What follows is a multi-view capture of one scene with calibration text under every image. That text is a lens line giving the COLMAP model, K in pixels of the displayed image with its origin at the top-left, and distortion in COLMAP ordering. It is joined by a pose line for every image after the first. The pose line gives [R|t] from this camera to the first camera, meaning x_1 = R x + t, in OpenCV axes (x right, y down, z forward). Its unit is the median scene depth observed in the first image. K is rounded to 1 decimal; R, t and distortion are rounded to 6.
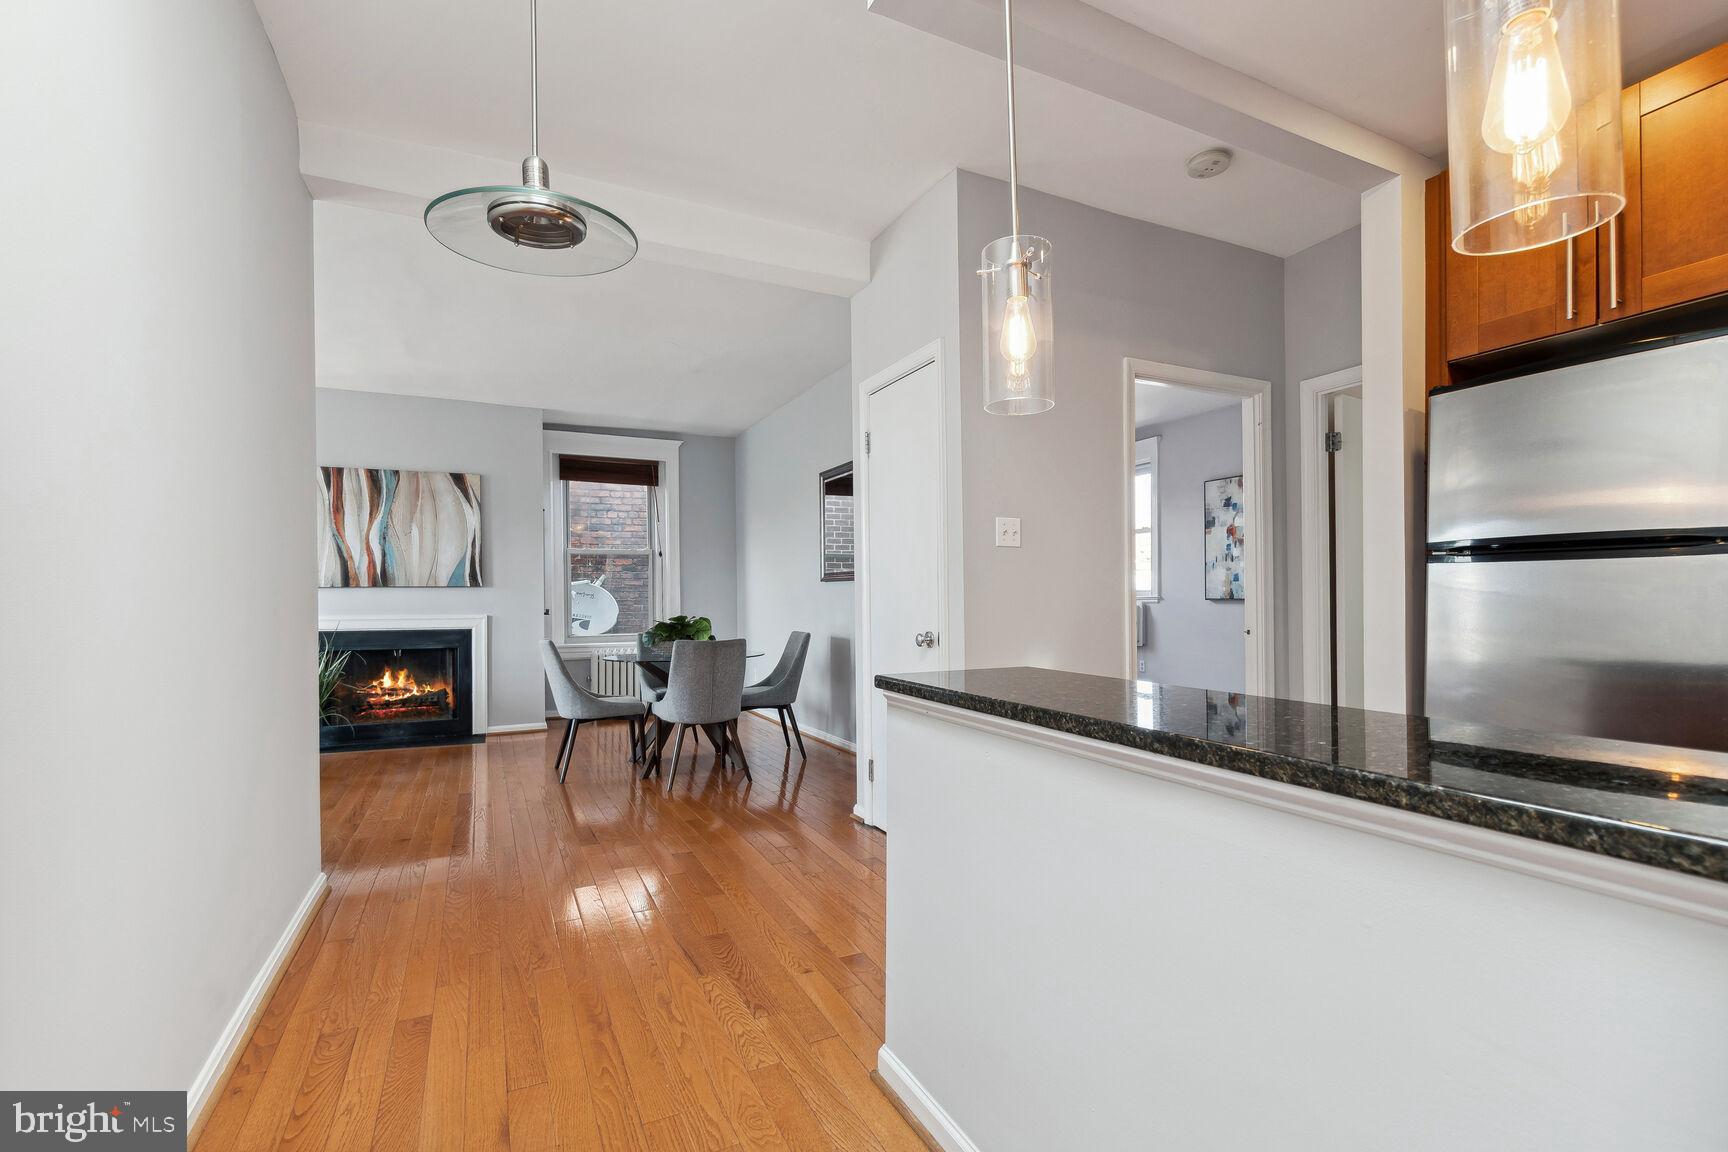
lens RADIAL K [[796.0, 0, 890.1], [0, 796.0, 582.9], [0, 0, 1]] dist [0.001187, 0.000444]
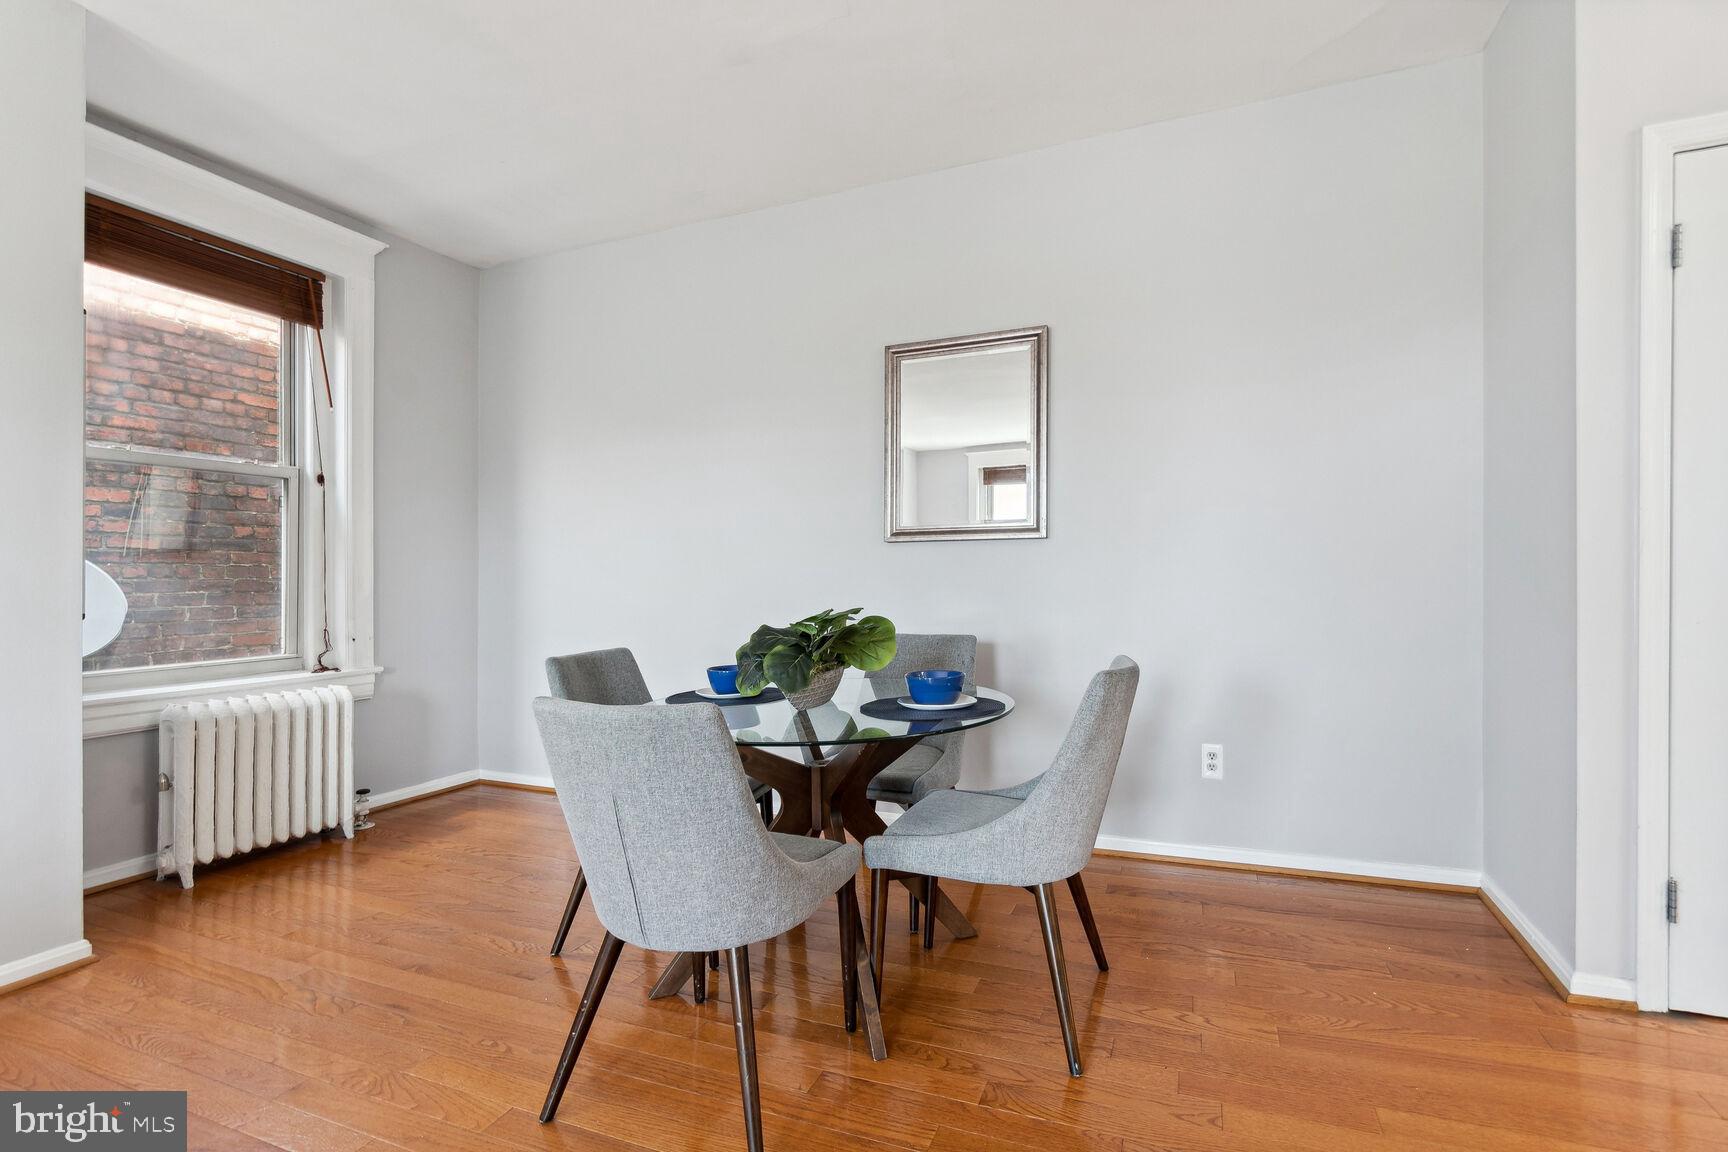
lens RADIAL K [[796.0, 0, 890.1], [0, 796.0, 582.9], [0, 0, 1]] dist [0.001187, 0.000444]
pose [[0.754991, 0.008623, 0.655678, -0.340759], [-0.011126, 0.999938, -0.000340, 0.019470], [-0.655641, -0.007038, 0.755040, 0.444887]]
